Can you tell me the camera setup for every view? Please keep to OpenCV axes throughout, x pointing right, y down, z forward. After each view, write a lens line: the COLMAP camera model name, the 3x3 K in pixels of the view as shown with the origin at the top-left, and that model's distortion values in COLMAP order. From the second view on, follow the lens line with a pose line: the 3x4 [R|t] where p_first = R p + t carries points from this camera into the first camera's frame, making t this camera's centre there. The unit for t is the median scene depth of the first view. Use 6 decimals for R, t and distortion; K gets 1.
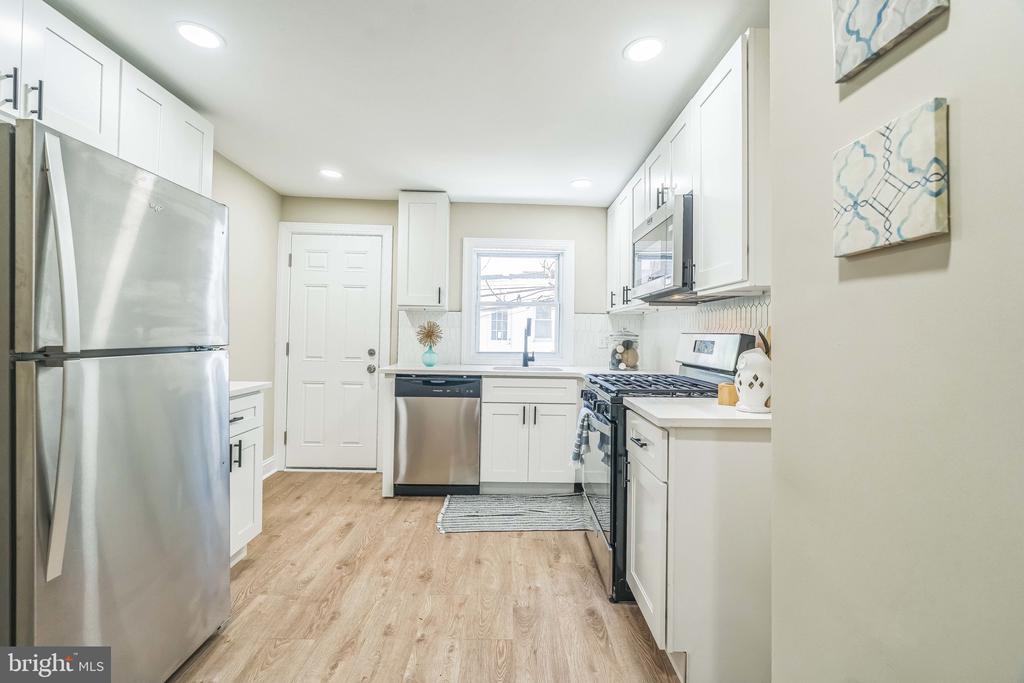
lens RADIAL K [[470.3, 0, 493.3], [0, 470.3, 336.2], [0, 0, 1]] dist [-0.008182, 0.000579]
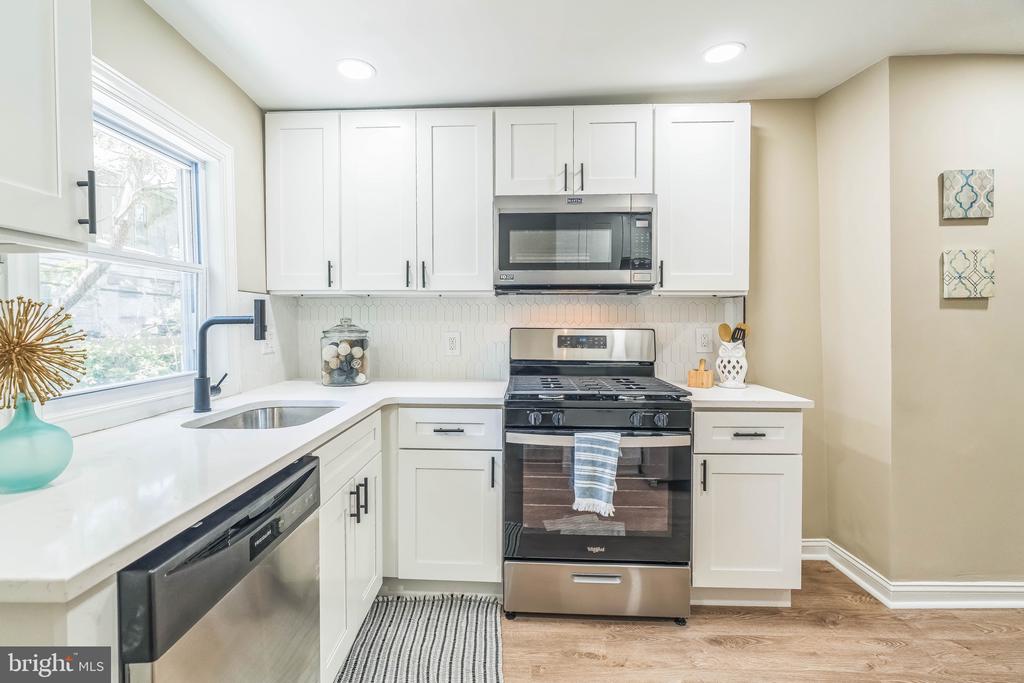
lens RADIAL K [[478.8, 0, 503.9], [0, 478.8, 328.4], [0, 0, 1]] dist [-0.004638, 0.001297]
pose [[-0.000288, -0.026452, 0.999650, -0.557714], [0.003046, 0.999645, 0.026453, -0.032480], [-0.999995, 0.003052, -0.000208, 1.127883]]
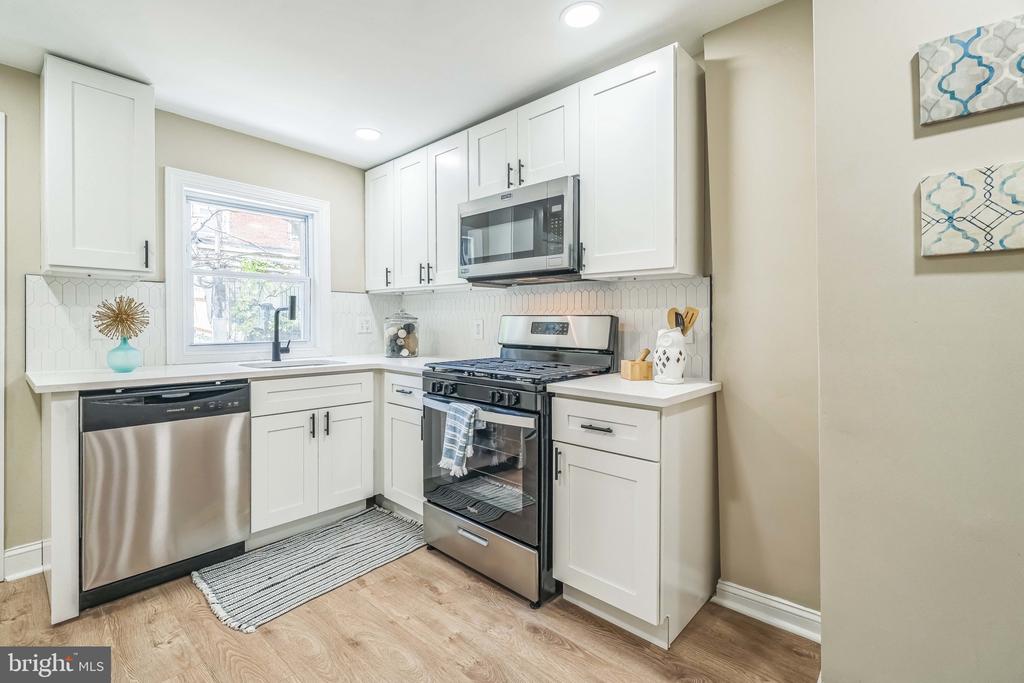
lens RADIAL K [[478.8, 0, 503.9], [0, 478.8, 328.4], [0, 0, 1]] dist [-0.004638, 0.001297]
pose [[0.665048, -0.020928, 0.746508, -0.394823], [0.007876, 0.999748, 0.021011, 0.000127], [-0.746759, -0.008094, 0.665045, 0.357840]]
